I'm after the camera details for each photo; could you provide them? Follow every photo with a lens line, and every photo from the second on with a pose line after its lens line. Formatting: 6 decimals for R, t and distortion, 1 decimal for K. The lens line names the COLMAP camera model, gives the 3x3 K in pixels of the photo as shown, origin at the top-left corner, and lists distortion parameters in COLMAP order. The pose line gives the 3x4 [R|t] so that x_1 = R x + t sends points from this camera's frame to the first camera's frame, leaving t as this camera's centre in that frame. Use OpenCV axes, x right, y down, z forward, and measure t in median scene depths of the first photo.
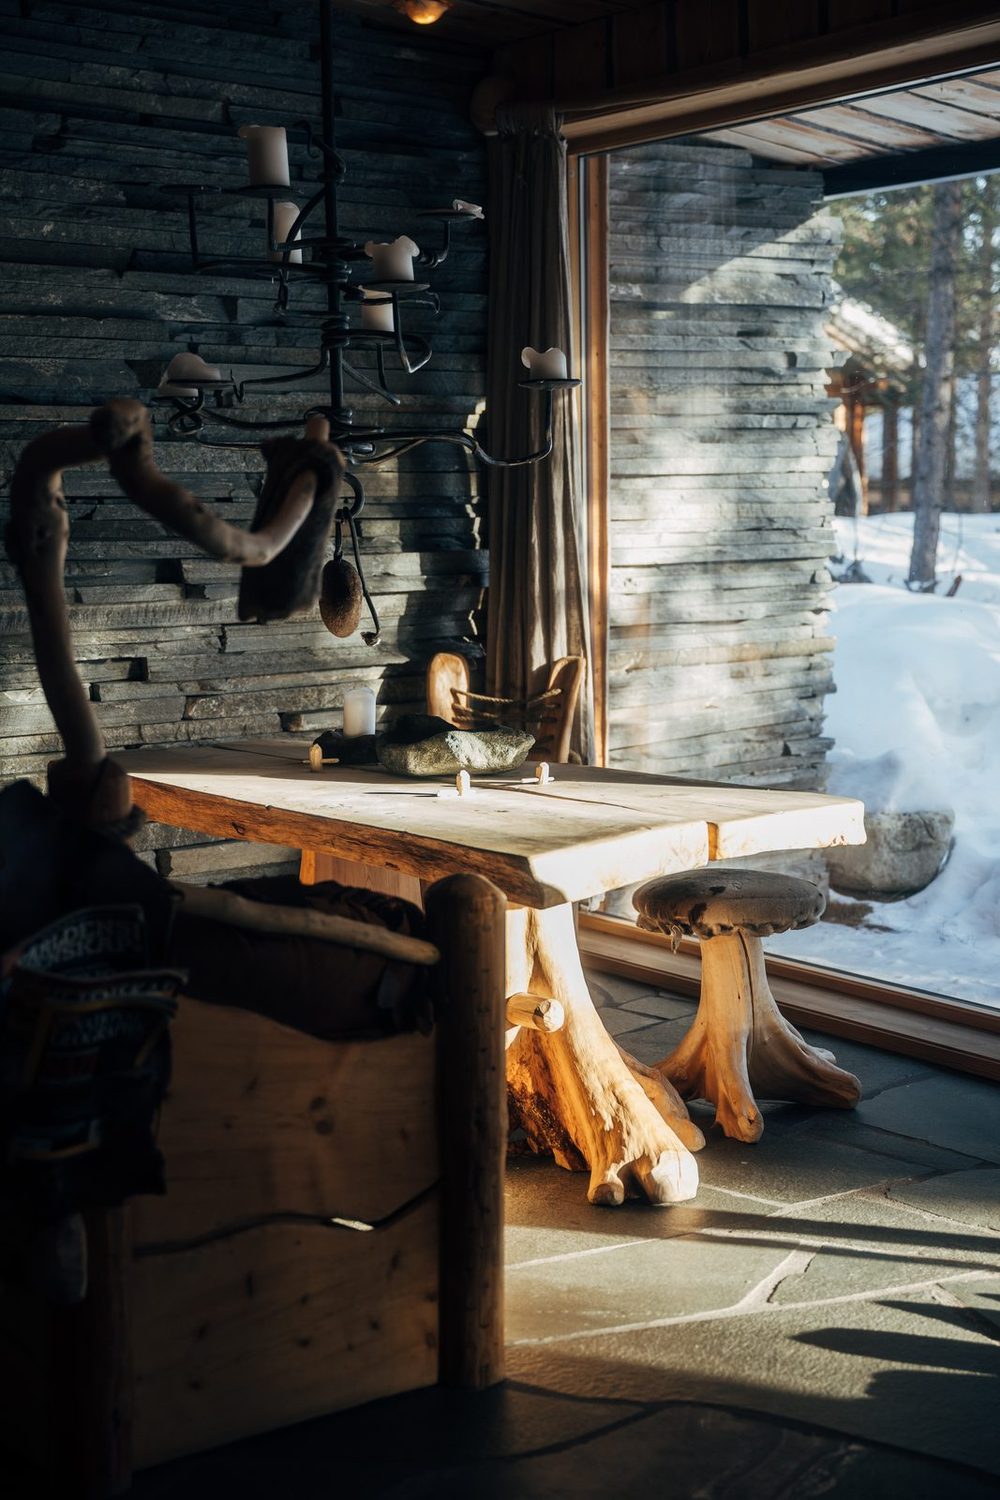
lens RADIAL K [[2297.9, 0, 500.0], [0, 2297.9, 750.0], [0, 0, 1]] dist [0.200059, 0.135088]
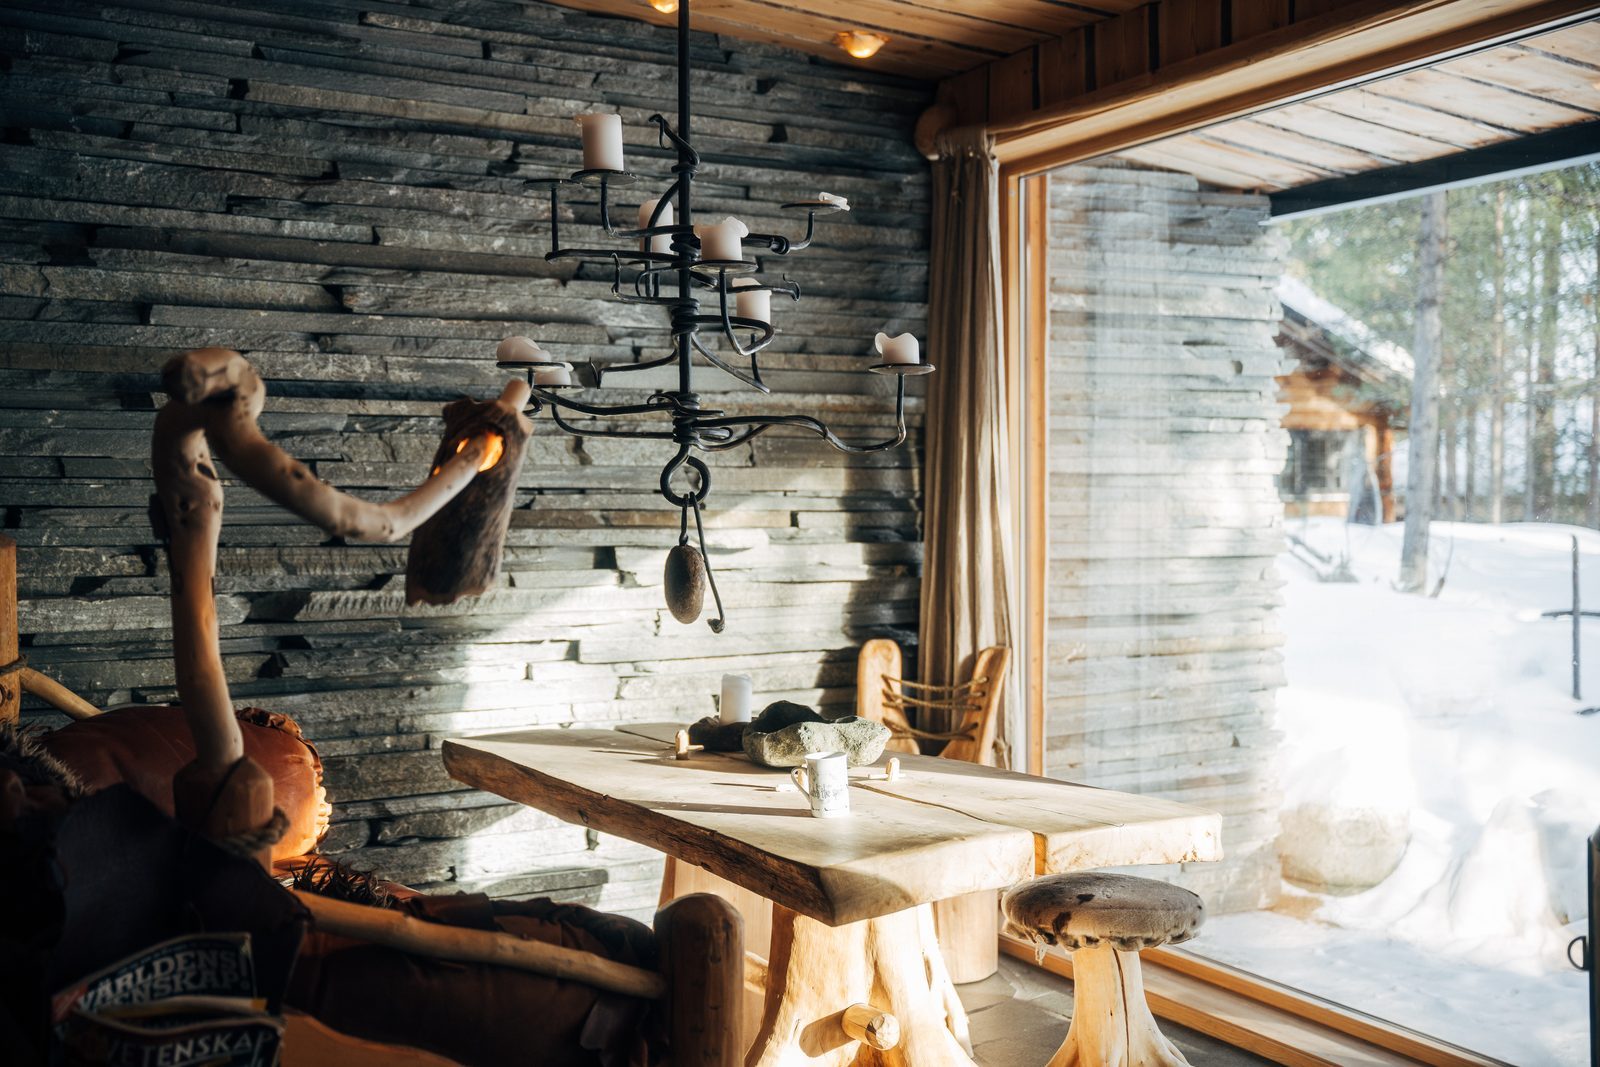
lens RADIAL K [[1913.1, 0, 800.0], [0, 1913.1, 533.5], [0, 0, 1]] dist [0.100391, 0.044672]
pose [[0.988710, 0.011085, -0.149431, 0.074247], [-0.025238, 0.995332, -0.093147, -0.009181], [0.147701, 0.095866, 0.984375, 0.148044]]
